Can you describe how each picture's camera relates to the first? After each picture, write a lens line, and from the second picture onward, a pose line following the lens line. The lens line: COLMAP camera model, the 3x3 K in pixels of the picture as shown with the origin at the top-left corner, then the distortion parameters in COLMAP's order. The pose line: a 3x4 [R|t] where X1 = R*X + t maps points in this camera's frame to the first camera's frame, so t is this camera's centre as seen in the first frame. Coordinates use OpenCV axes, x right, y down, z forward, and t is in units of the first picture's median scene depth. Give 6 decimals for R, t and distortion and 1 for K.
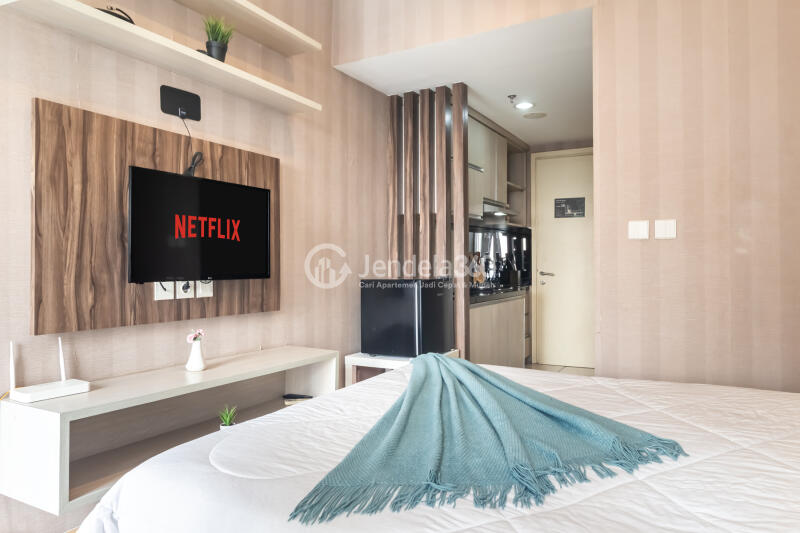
lens RADIAL K [[547.9, 0, 401.3], [0, 547.9, 264.5], [0, 0, 1]] dist [-0.008775, -0.000487]
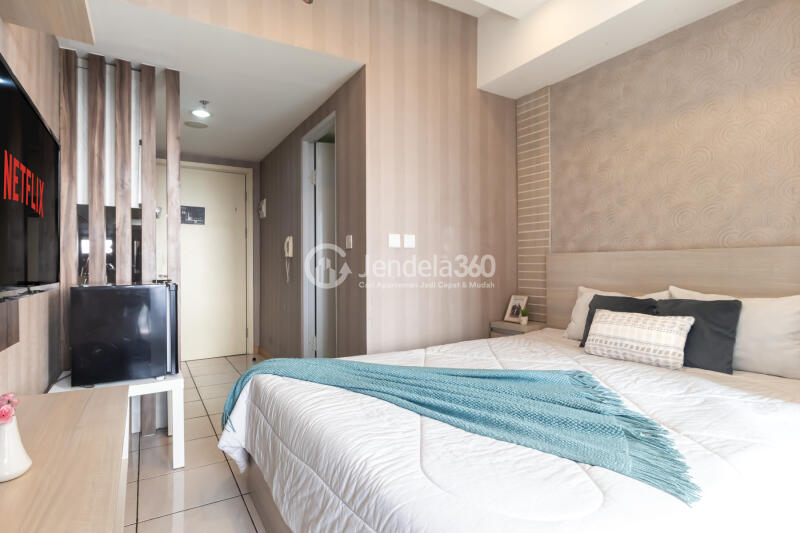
lens RADIAL K [[428.4, 0, 401.5], [0, 428.4, 267.4], [0, 0, 1]] dist [-0.014085, -0.000407]
pose [[0.477974, 0.004566, 0.878362, -0.506464], [-0.000764, 0.999988, -0.004783, 0.009361], [-0.878374, 0.001615, 0.477972, 0.475779]]
